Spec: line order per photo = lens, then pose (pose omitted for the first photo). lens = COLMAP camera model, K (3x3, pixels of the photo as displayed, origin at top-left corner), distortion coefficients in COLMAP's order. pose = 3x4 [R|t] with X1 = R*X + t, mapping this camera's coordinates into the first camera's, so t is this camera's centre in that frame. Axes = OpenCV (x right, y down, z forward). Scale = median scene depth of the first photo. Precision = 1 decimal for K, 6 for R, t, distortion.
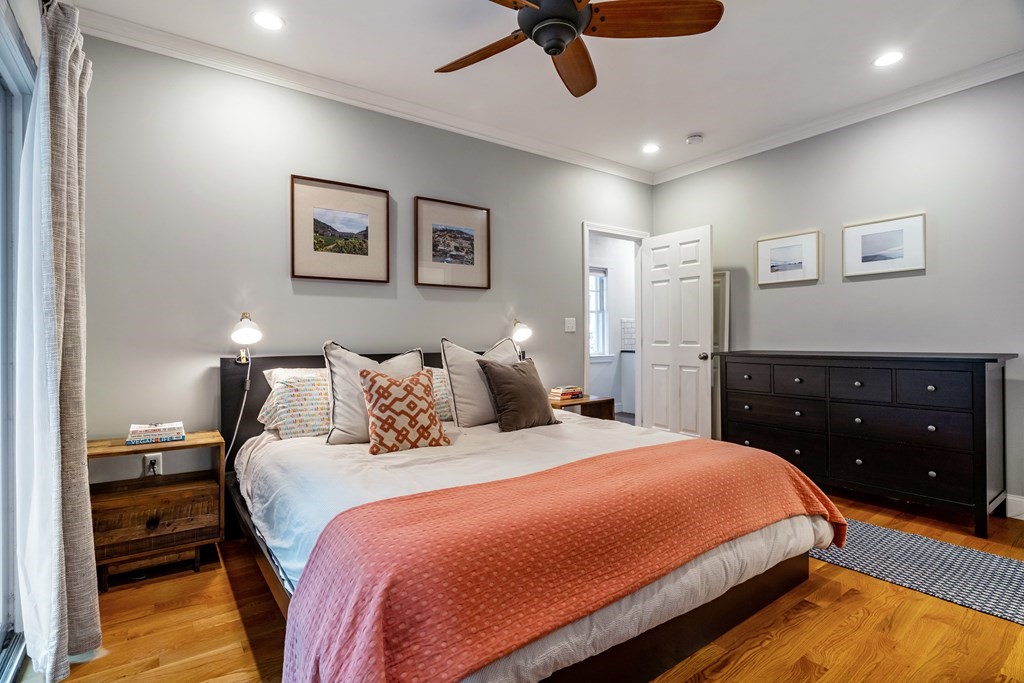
lens RADIAL K [[498.2, 0, 511.1], [0, 498.2, 340.5], [0, 0, 1]] dist [-0.019262, 0.007836]
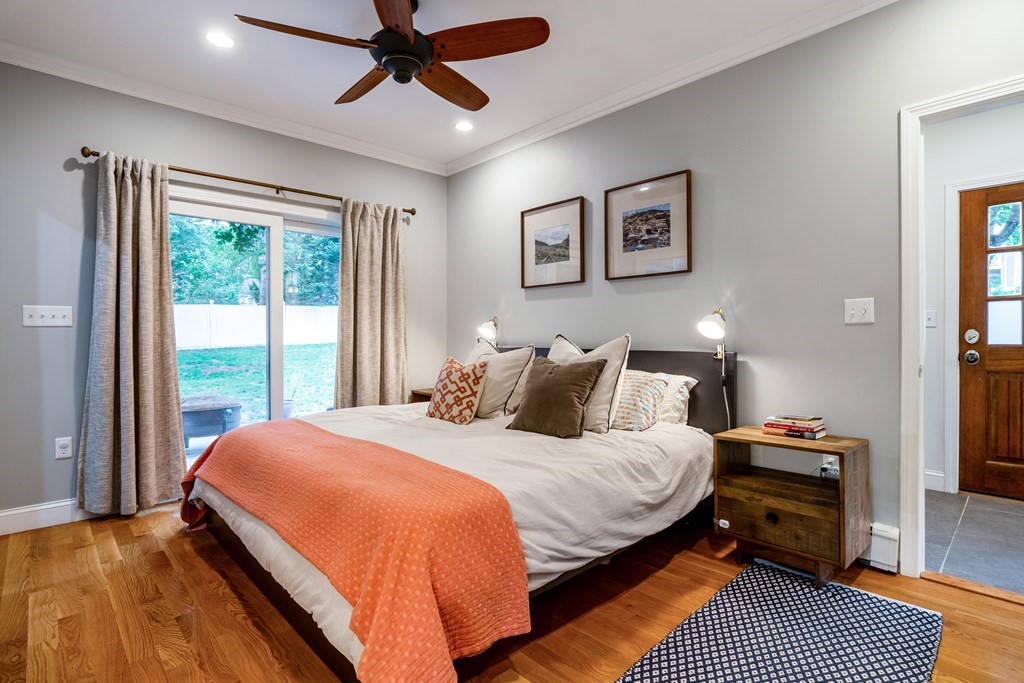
lens RADIAL K [[498.2, 0, 515.1], [0, 498.2, 335.8], [0, 0, 1]] dist [-0.019262, 0.007836]
pose [[0.148812, 0.003910, -0.988858, 0.783821], [-0.007081, 0.999971, 0.002888, -0.003558], [0.988840, 0.006573, 0.148835, 0.699901]]
